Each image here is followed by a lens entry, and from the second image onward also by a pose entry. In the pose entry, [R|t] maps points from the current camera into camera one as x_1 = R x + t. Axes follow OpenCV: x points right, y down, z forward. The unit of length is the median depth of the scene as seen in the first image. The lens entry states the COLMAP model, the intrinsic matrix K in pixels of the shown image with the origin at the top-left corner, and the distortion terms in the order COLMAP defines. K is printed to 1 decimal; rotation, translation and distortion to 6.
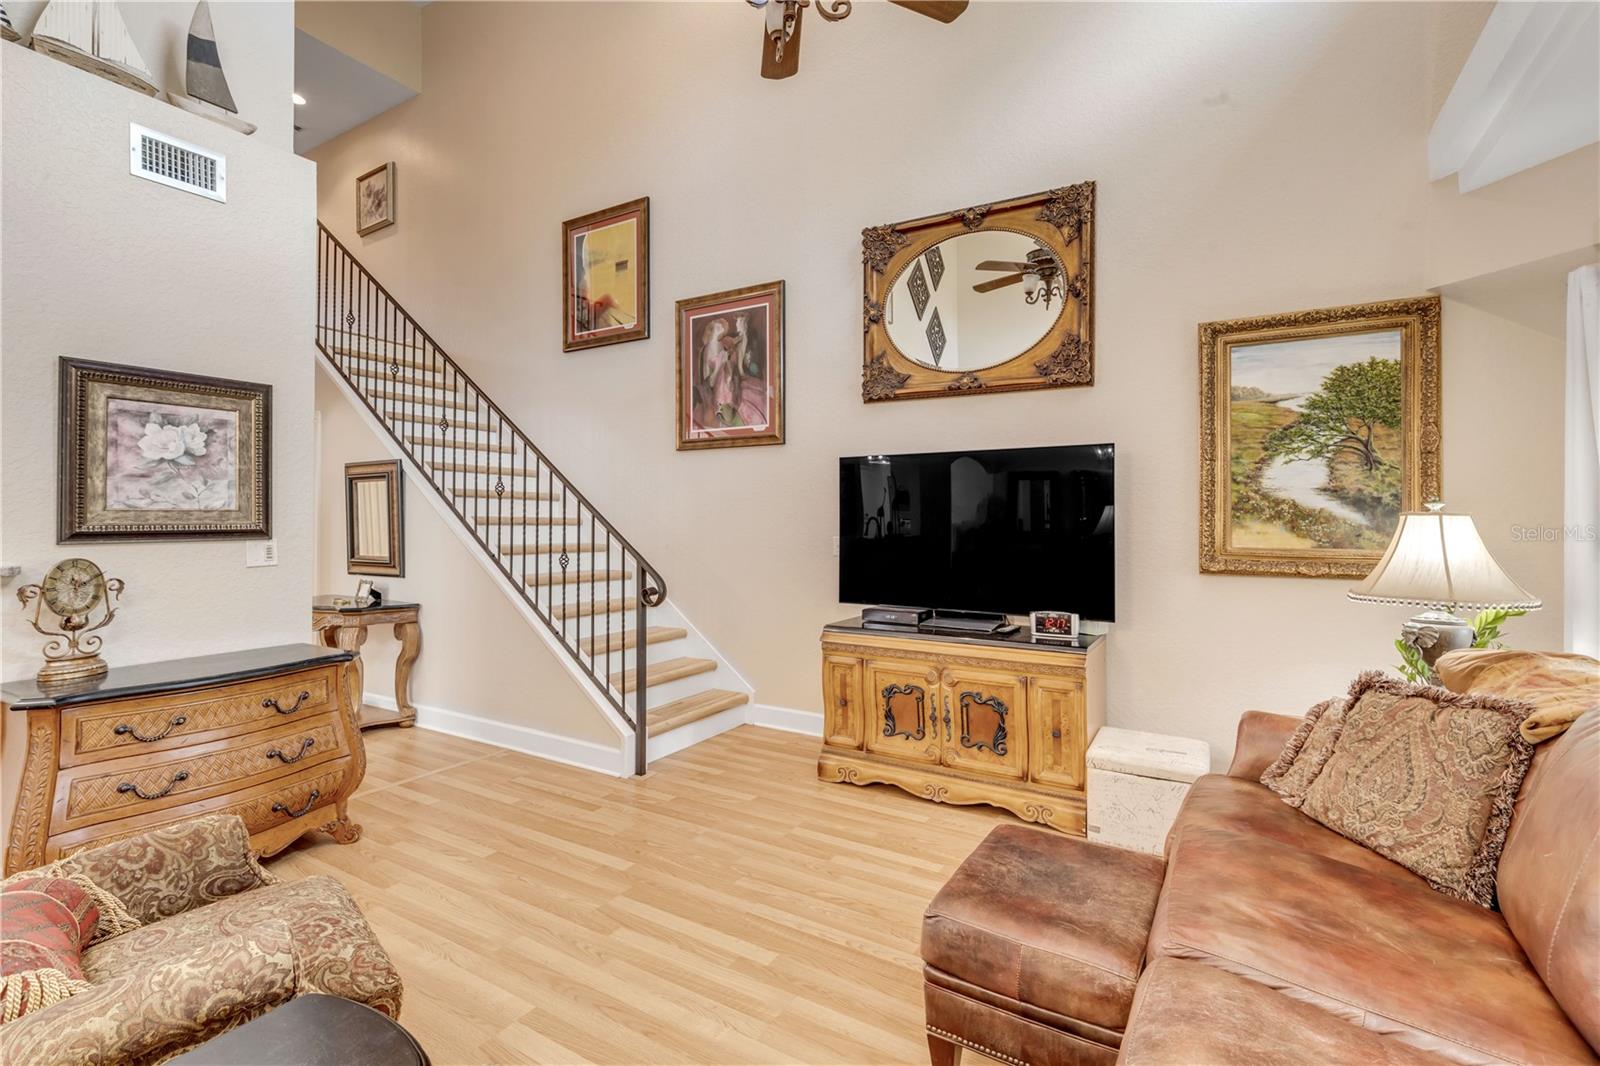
lens RADIAL K [[719.9, 0, 803.5], [0, 719.9, 520.6], [0, 0, 1]] dist [0.001196, -0.001212]
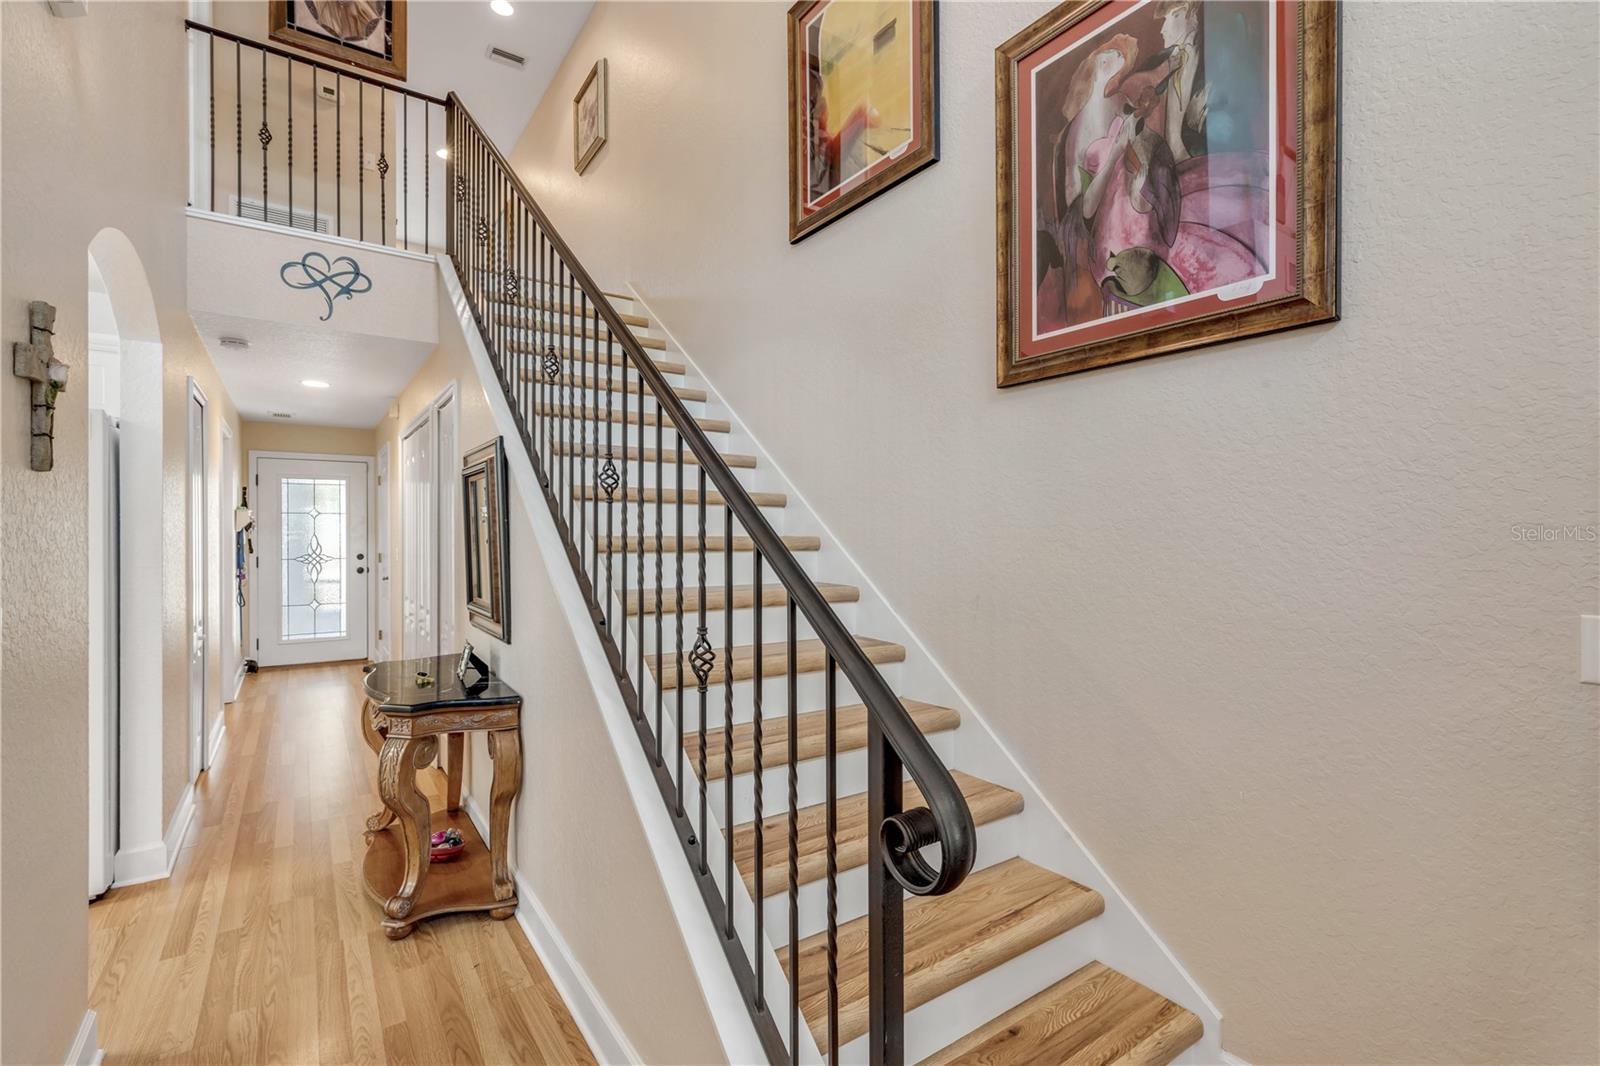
lens RADIAL K [[719.9, 0, 802.1], [0, 719.9, 534.4], [0, 0, 1]] dist [0.001196, -0.001212]
pose [[0.912410, -0.000378, -0.409278, -0.126413], [0.002474, 0.999986, 0.004592, -0.011532], [0.409271, -0.005203, 0.912398, 0.655119]]
